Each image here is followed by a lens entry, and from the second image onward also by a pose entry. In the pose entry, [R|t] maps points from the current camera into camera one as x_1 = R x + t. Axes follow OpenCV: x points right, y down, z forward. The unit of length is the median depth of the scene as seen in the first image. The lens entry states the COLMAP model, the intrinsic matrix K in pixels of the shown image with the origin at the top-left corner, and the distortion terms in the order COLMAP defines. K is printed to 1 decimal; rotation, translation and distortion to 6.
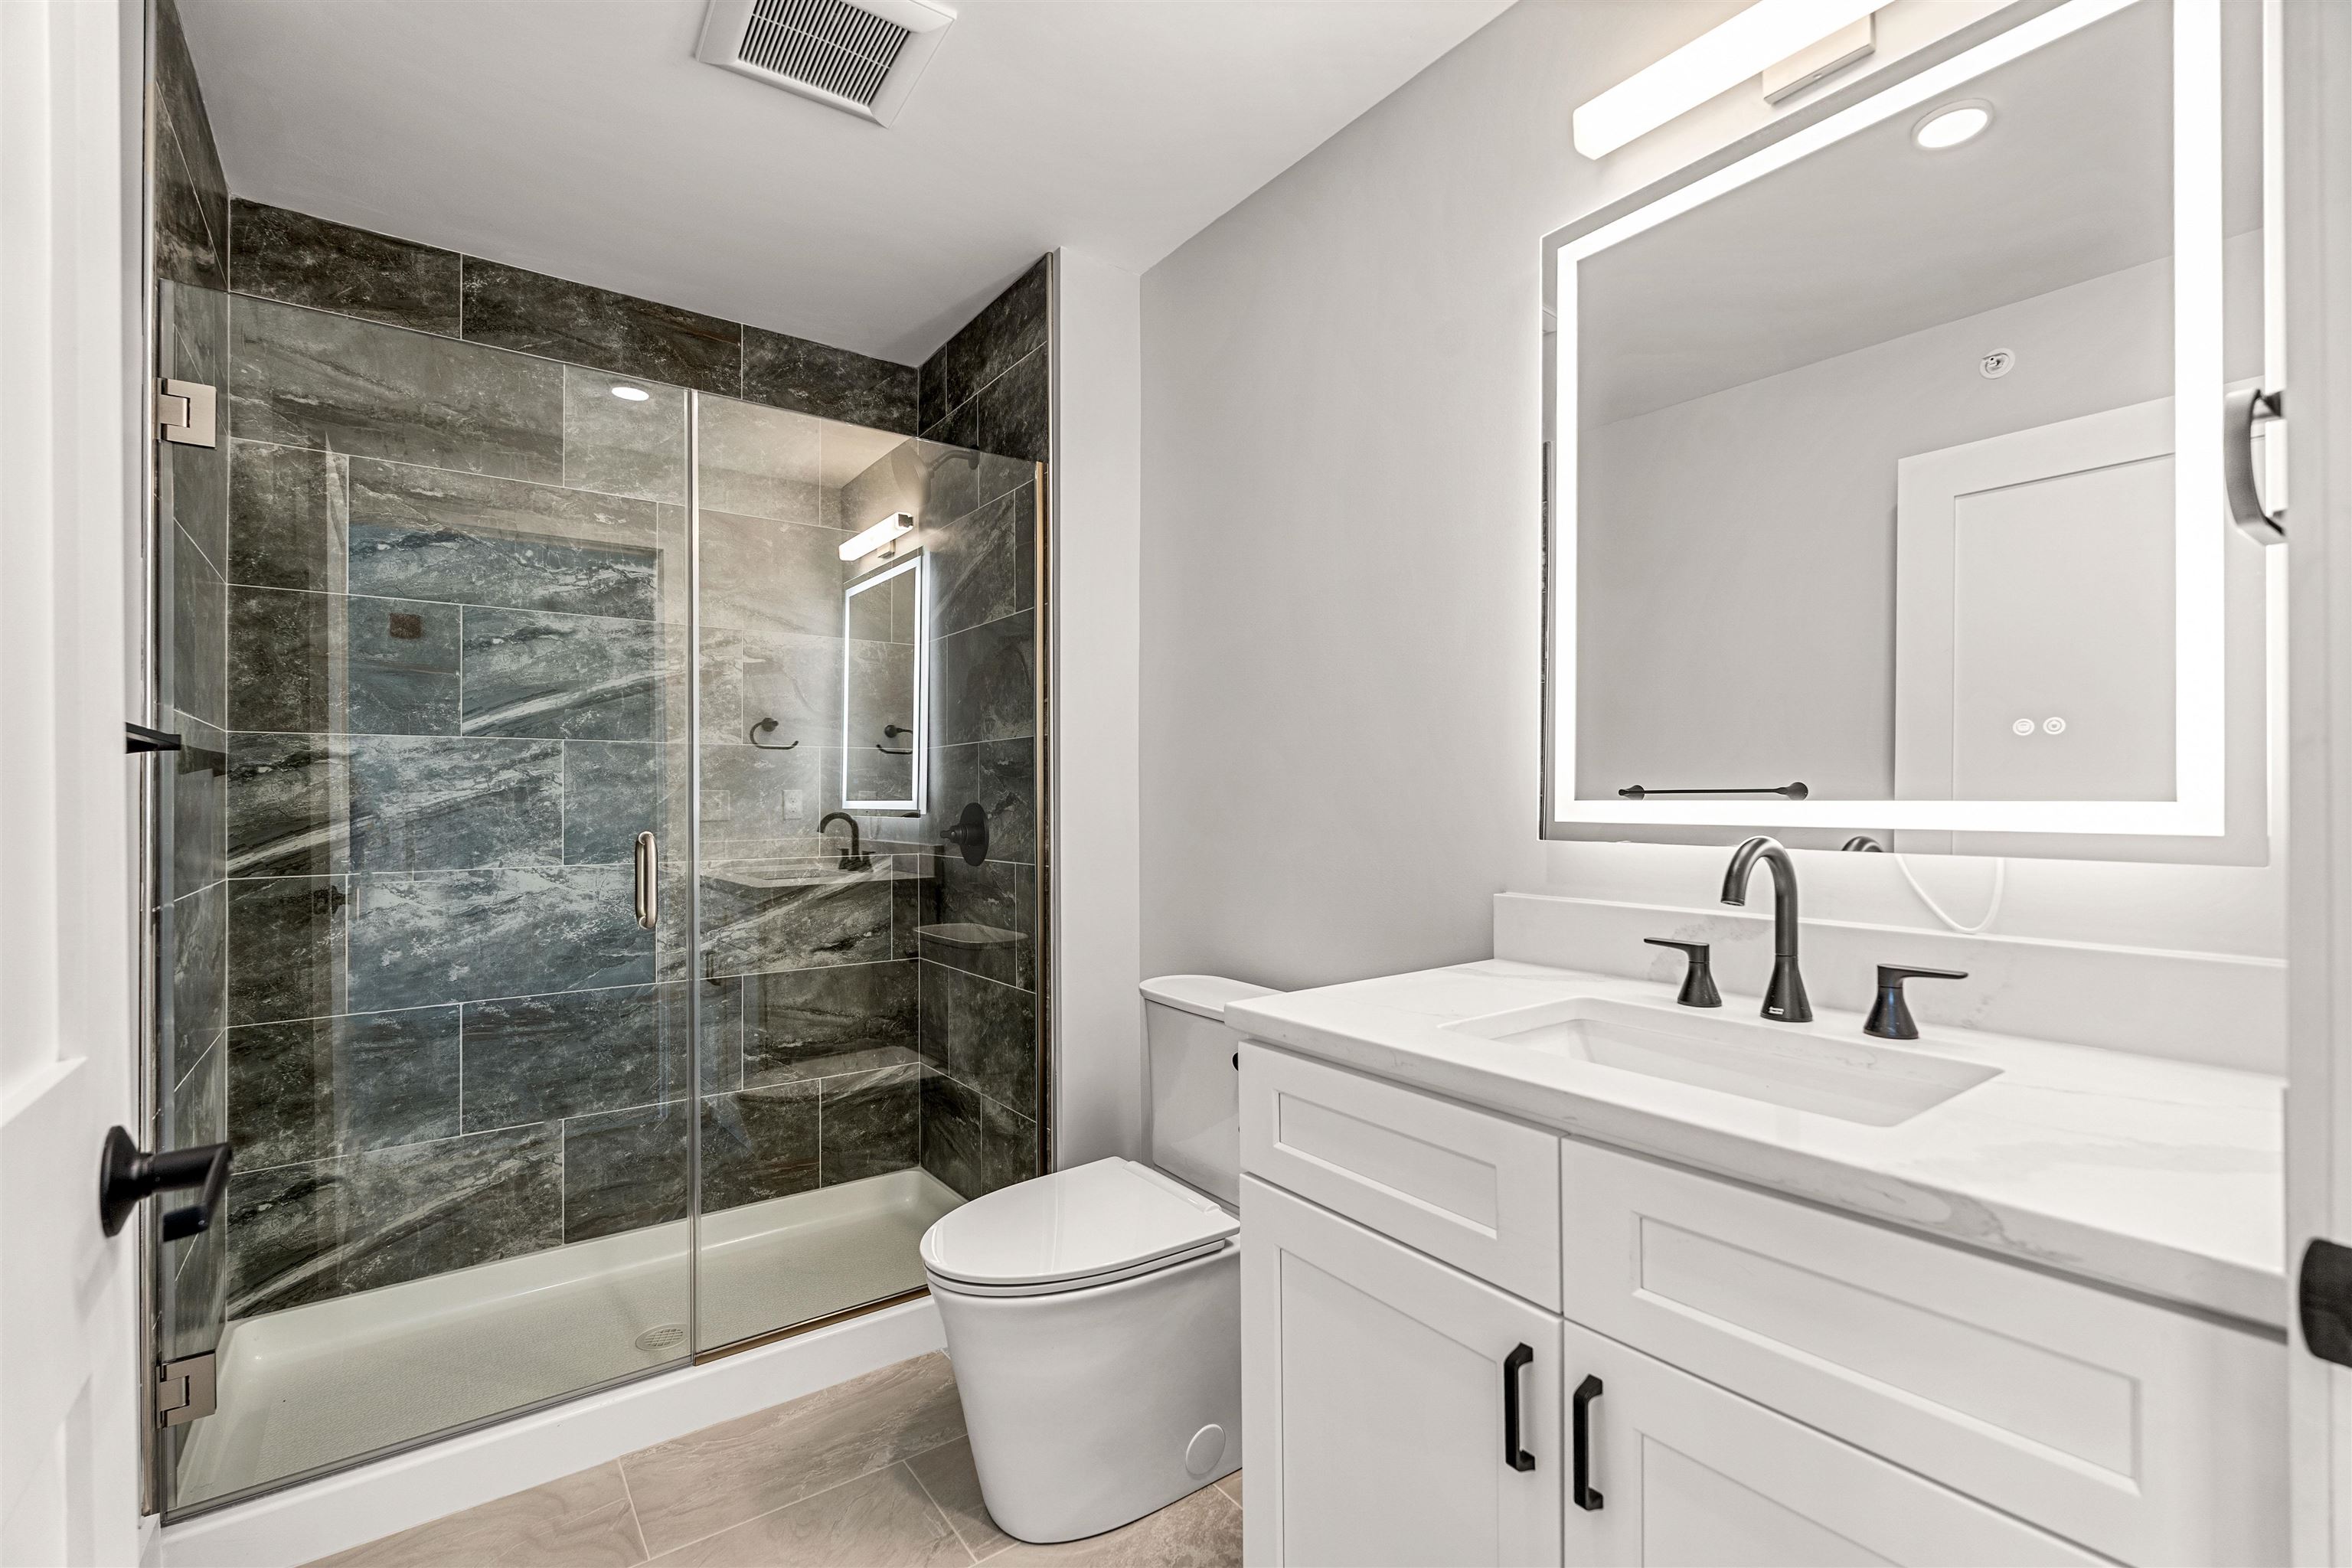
lens RADIAL K [[1046.1, 0, 1178.7], [0, 1046.1, 789.9], [0, 0, 1]] dist [-0.000298, 0.000017]
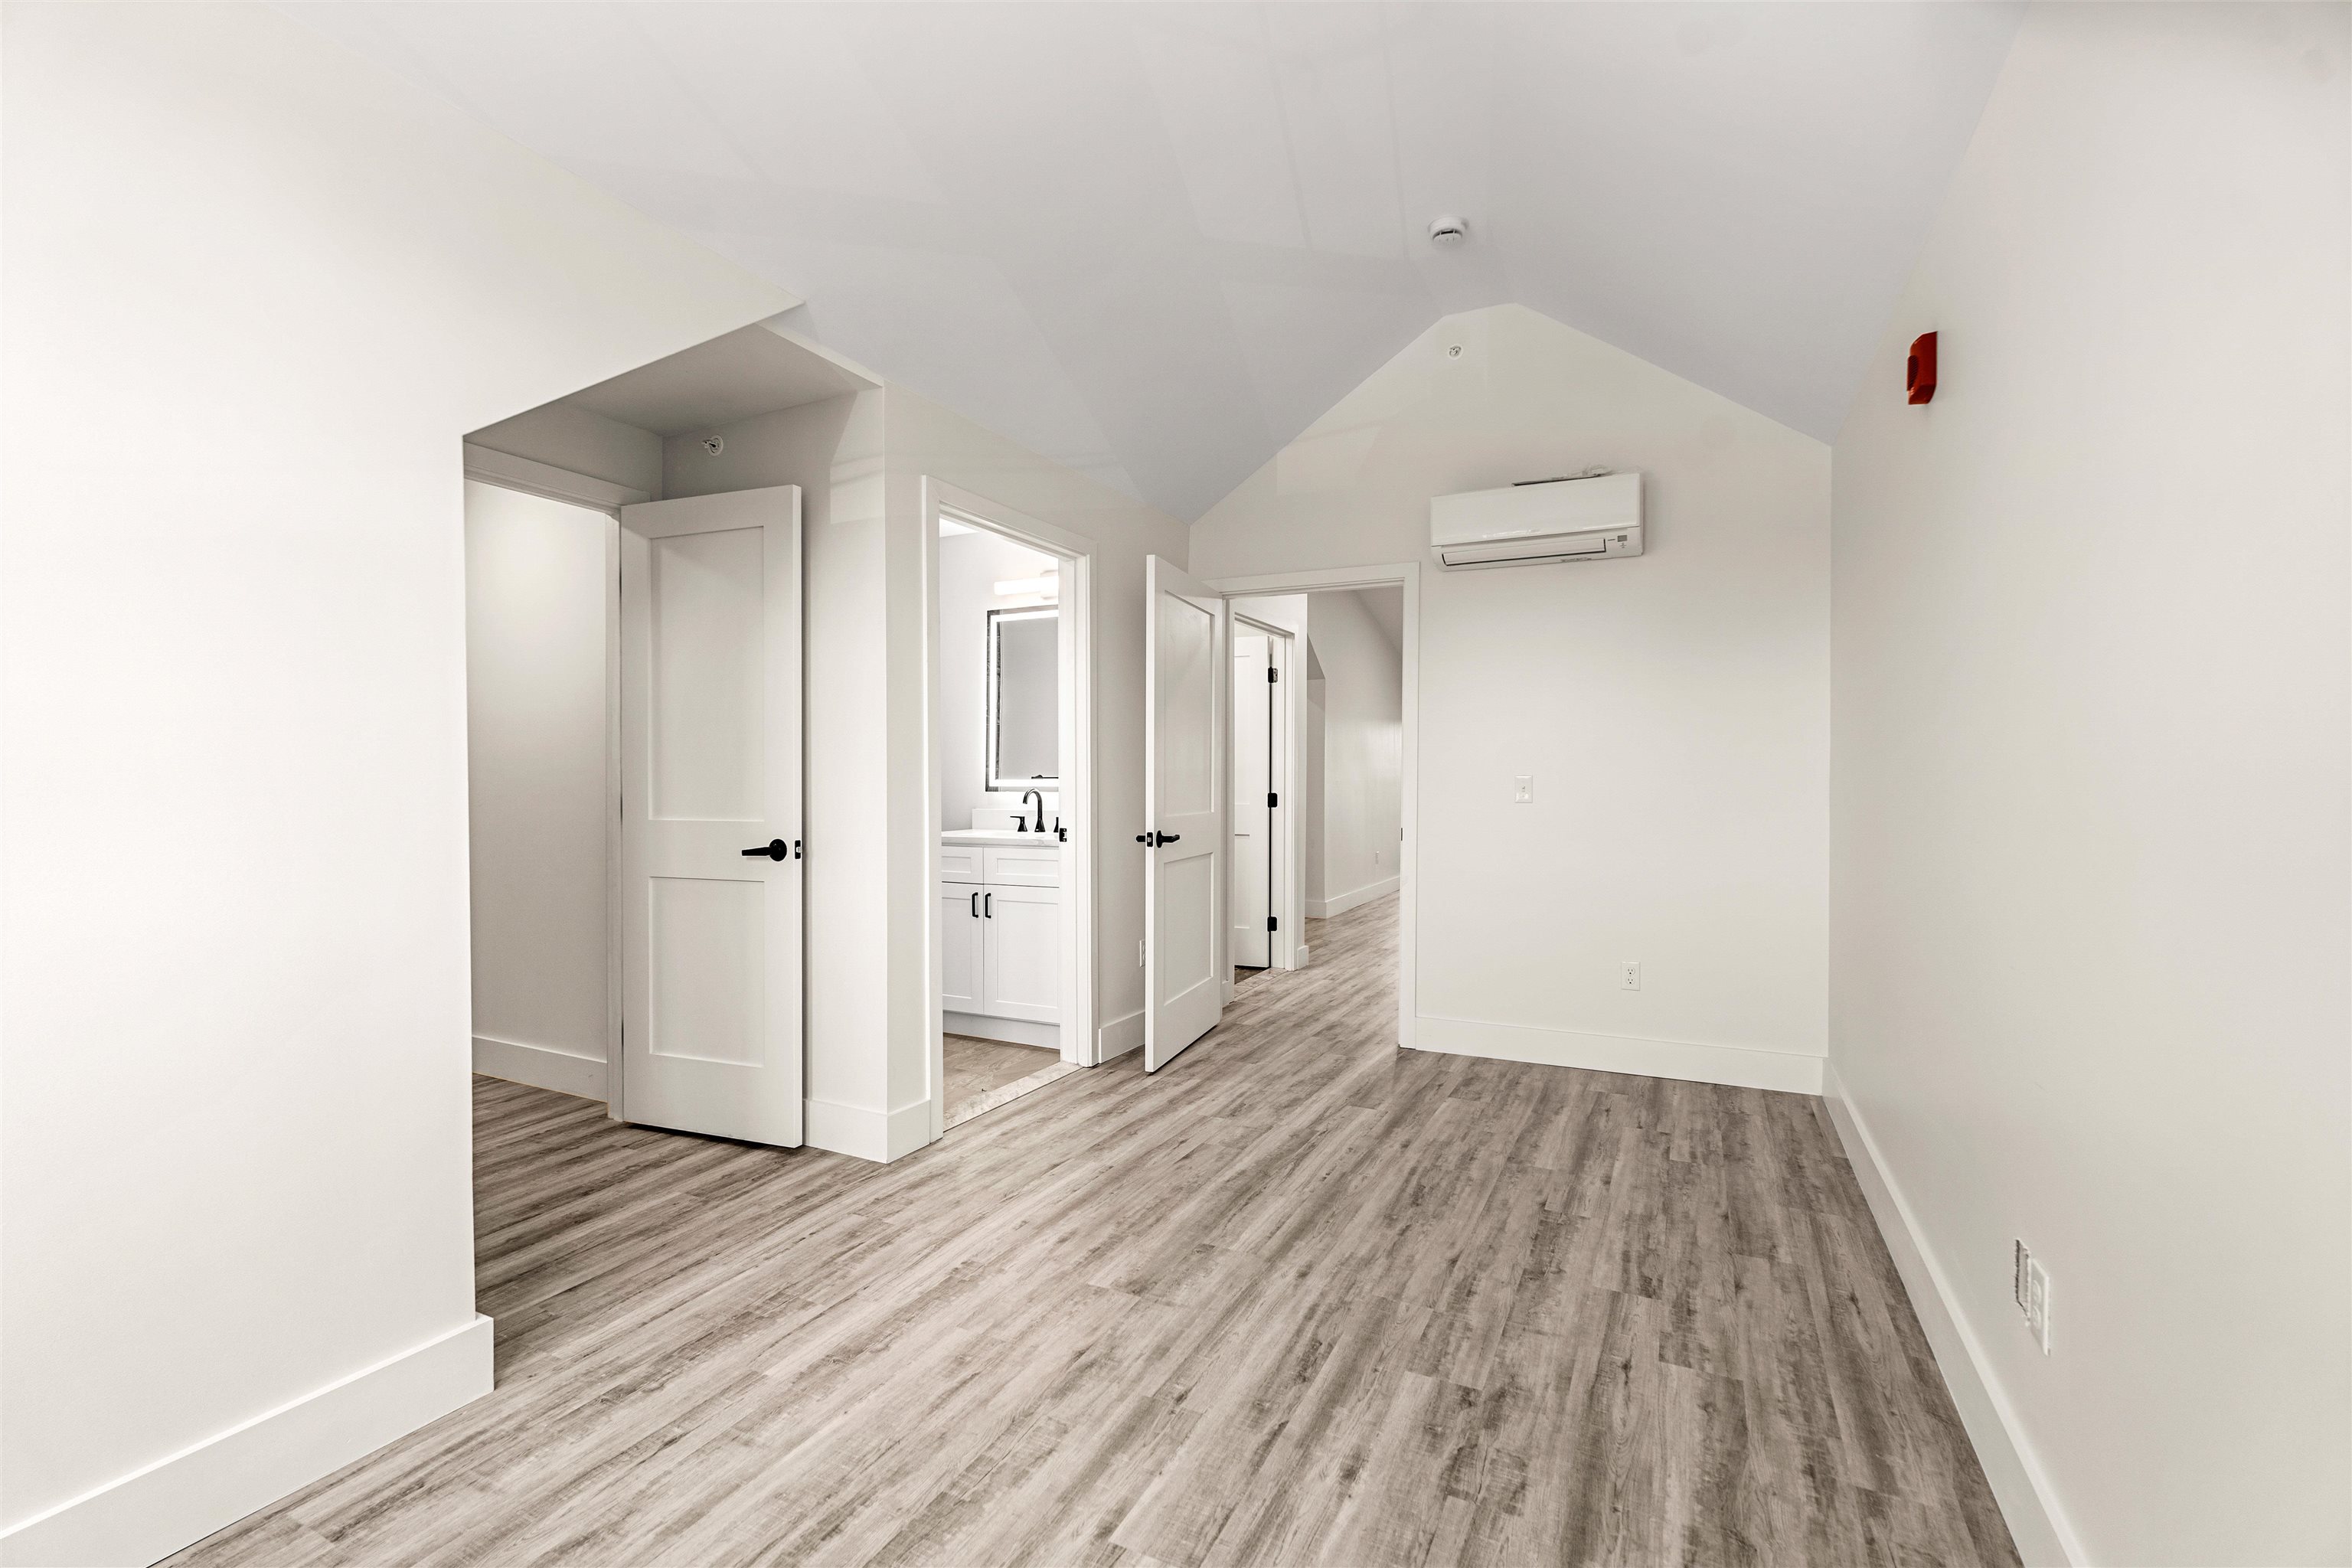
lens RADIAL K [[1046.1, 0, 1178.7], [0, 1046.1, 789.9], [0, 0, 1]] dist [-0.000298, 0.000017]
pose [[0.888728, -0.000201, 0.458434, -0.829941], [-0.006212, 0.999903, 0.012481, -0.004920], [-0.458392, -0.013940, 0.888641, -2.932138]]
